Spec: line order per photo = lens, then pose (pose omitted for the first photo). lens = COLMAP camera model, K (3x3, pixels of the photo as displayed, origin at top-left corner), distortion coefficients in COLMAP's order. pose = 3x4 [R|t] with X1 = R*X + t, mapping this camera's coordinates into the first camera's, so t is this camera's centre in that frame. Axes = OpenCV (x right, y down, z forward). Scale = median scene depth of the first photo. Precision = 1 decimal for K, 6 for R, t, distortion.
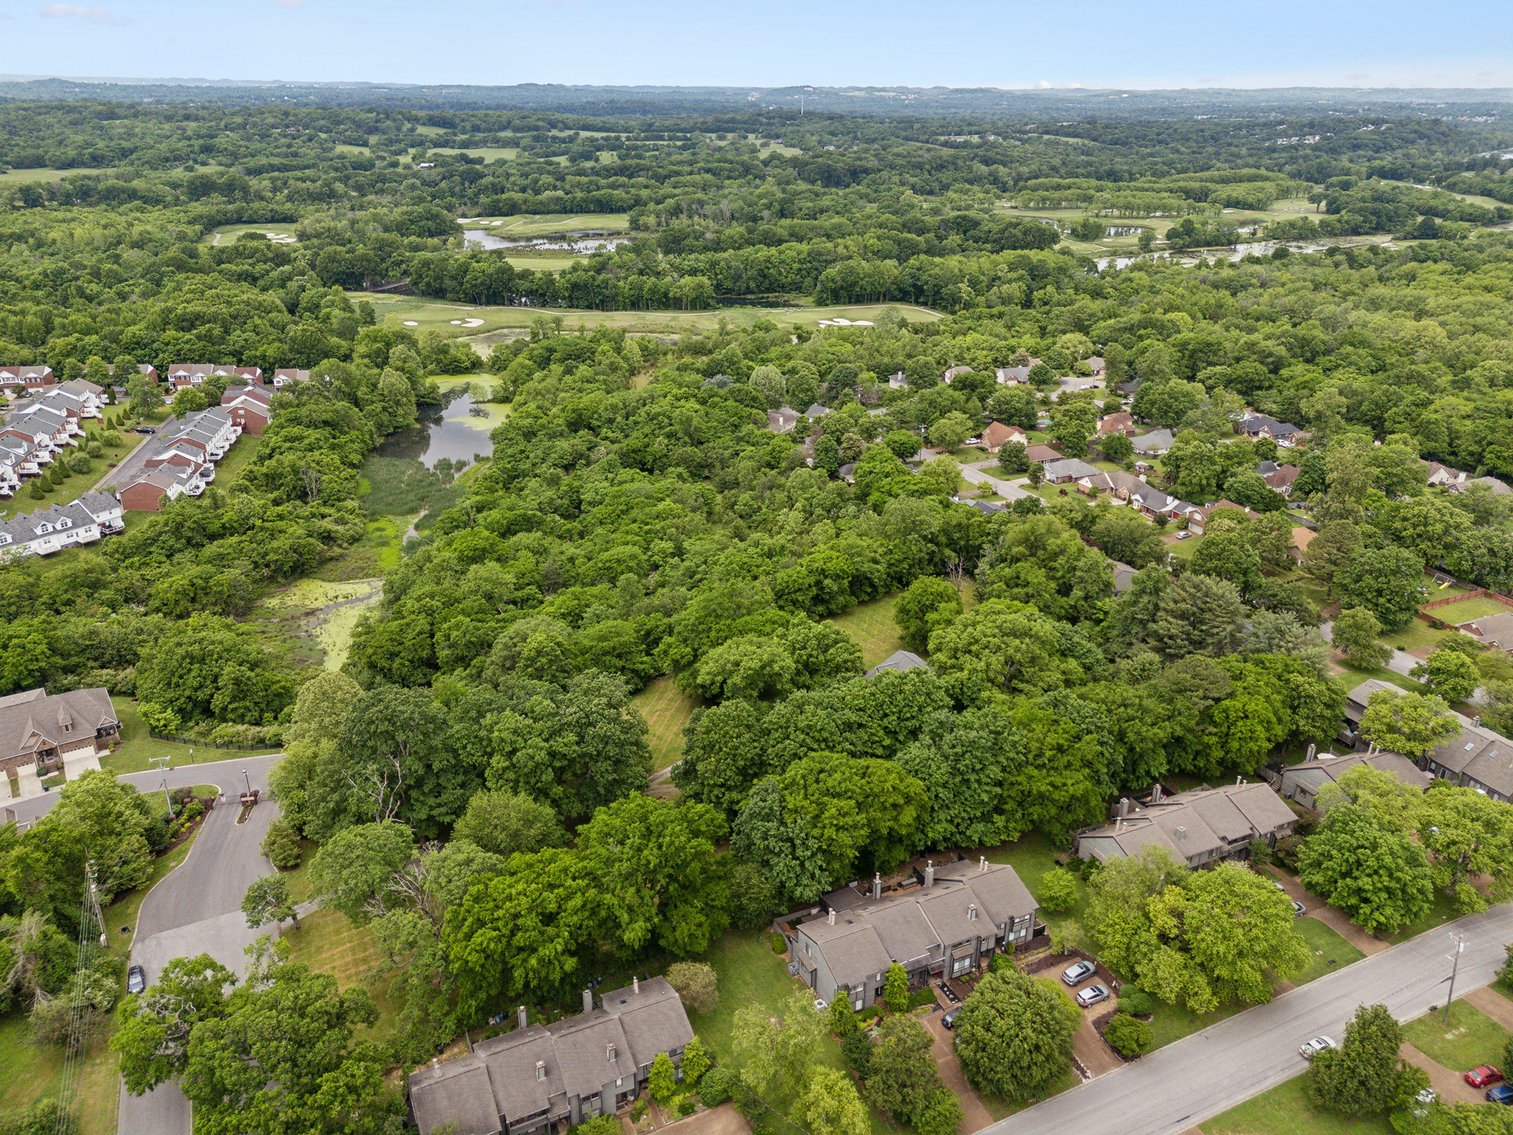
lens RADIAL K [[1113.4, 0, 756.5], [0, 1113.4, 567.5], [0, 0, 1]] dist [0.066949, -0.053775]
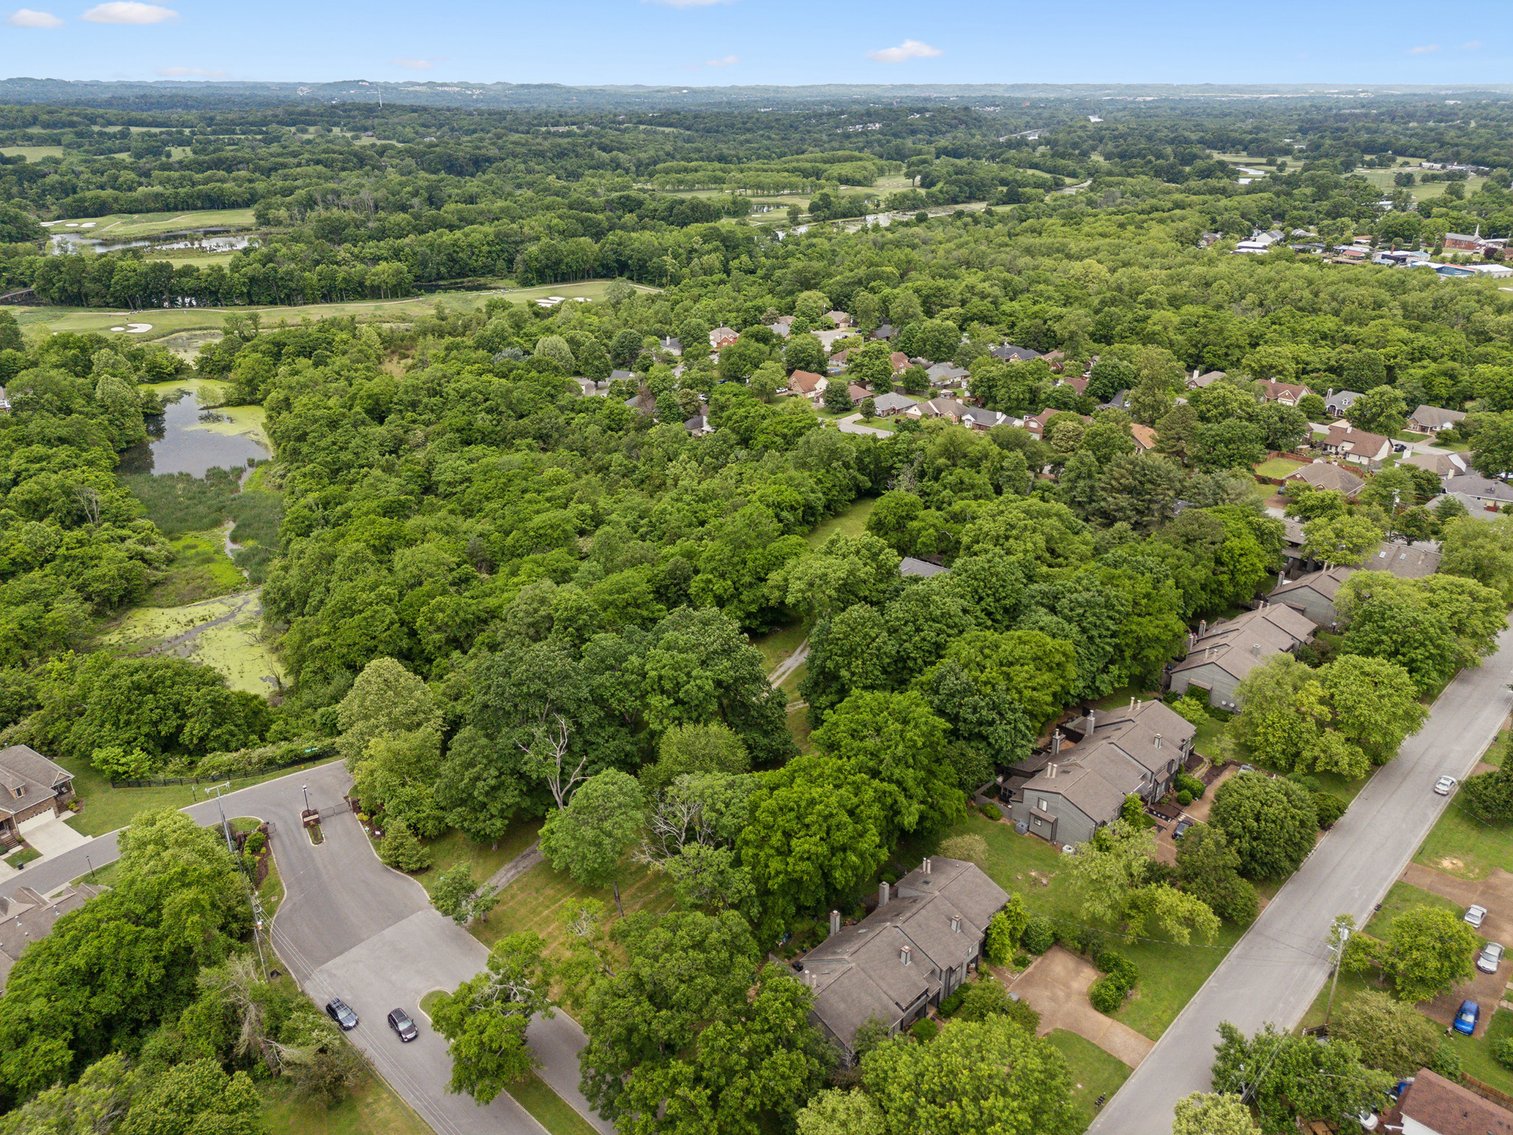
lens RADIAL K [[1113.4, 0, 756.5], [0, 1113.4, 567.5], [0, 0, 1]] dist [0.066949, -0.053775]
pose [[0.936405, -0.145665, 0.319259, -0.103509], [0.144969, 0.989092, 0.026082, 0.011226], [-0.319576, 0.021860, 0.947308, 0.017168]]
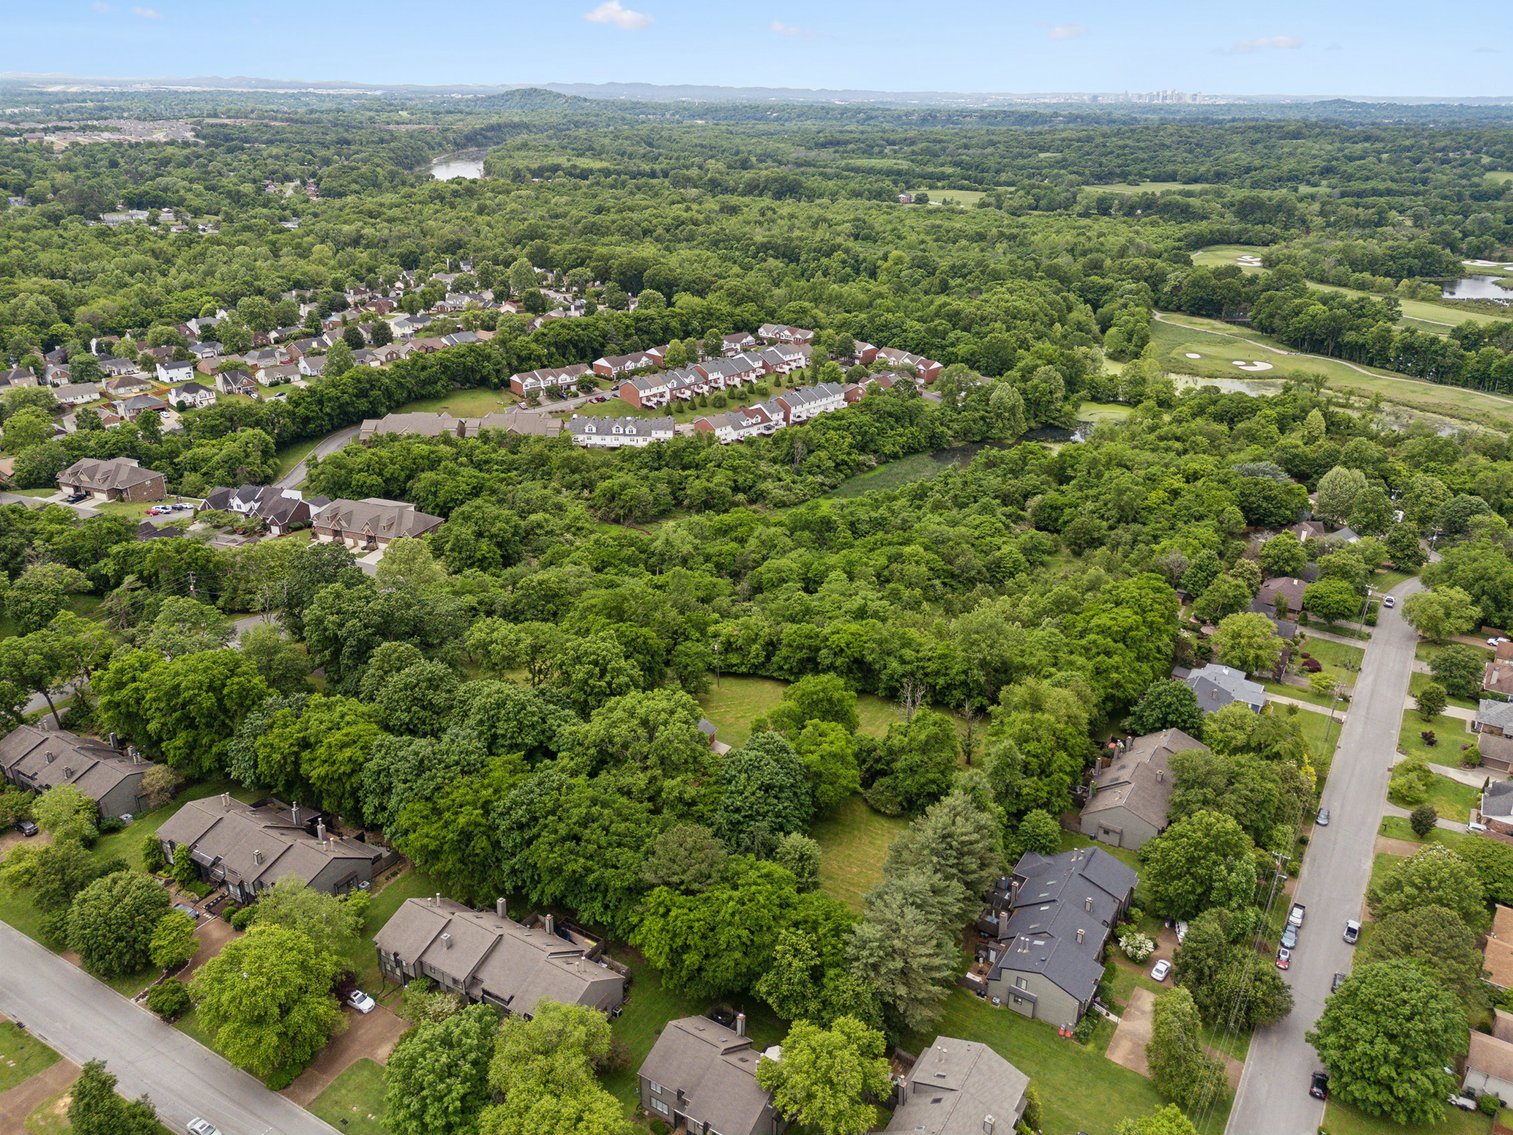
lens RADIAL K [[1106.3, 0, 756.5], [0, 1106.3, 567.5], [0, 0, 1]] dist [0.071314, -0.063640]
pose [[0.556241, 0.323963, -0.765274, 0.256542], [-0.333286, 0.930545, 0.151678, -0.062504], [0.761260, 0.170686, 0.625580, 0.129466]]
